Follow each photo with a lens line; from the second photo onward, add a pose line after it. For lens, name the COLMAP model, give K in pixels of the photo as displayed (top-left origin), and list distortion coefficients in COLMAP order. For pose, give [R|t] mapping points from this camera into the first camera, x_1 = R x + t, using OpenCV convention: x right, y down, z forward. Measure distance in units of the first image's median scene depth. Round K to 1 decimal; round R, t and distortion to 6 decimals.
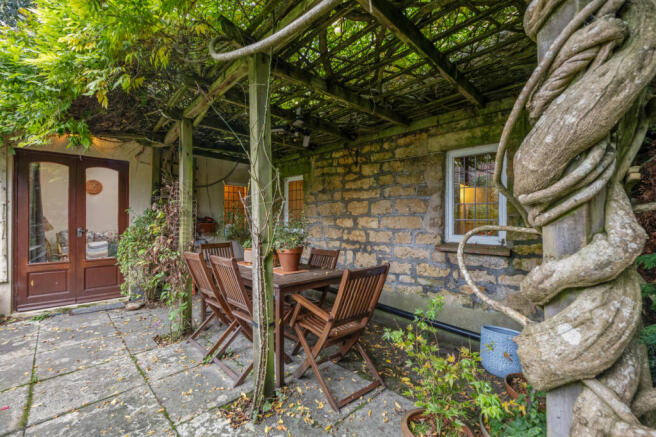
lens RADIAL K [[272.3, 0, 329.0], [0, 272.3, 221.5], [0, 0, 1]] dist [-0.016784, -0.001262]
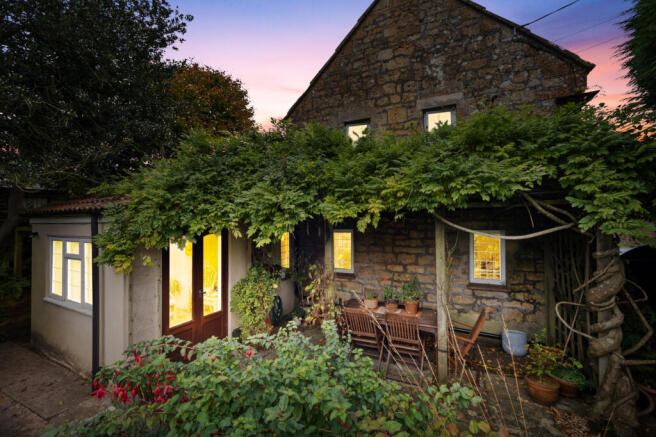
lens RADIAL K [[272.3, 0, 322.5], [0, 272.3, 216.4], [0, 0, 1]] dist [-0.016784, -0.001262]
pose [[0.943283, -0.001368, 0.331988, -0.842084], [0.007756, 0.999809, -0.017918, -0.264713], [-0.331900, 0.019477, 0.943114, -0.256709]]
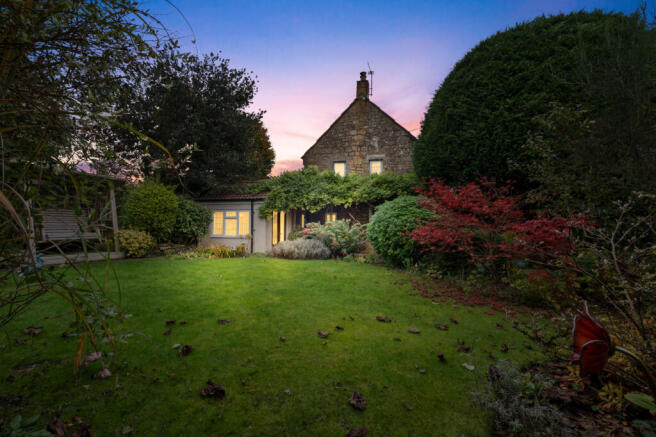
lens RADIAL K [[272.3, 0, 329.5], [0, 272.3, 219.5], [0, 0, 1]] dist [-0.016784, -0.001262]
pose [[0.876860, 0.011519, 0.480607, -2.974013], [-0.008430, 0.999928, -0.008585, 0.082635], [-0.480671, 0.003476, 0.876894, -3.389244]]
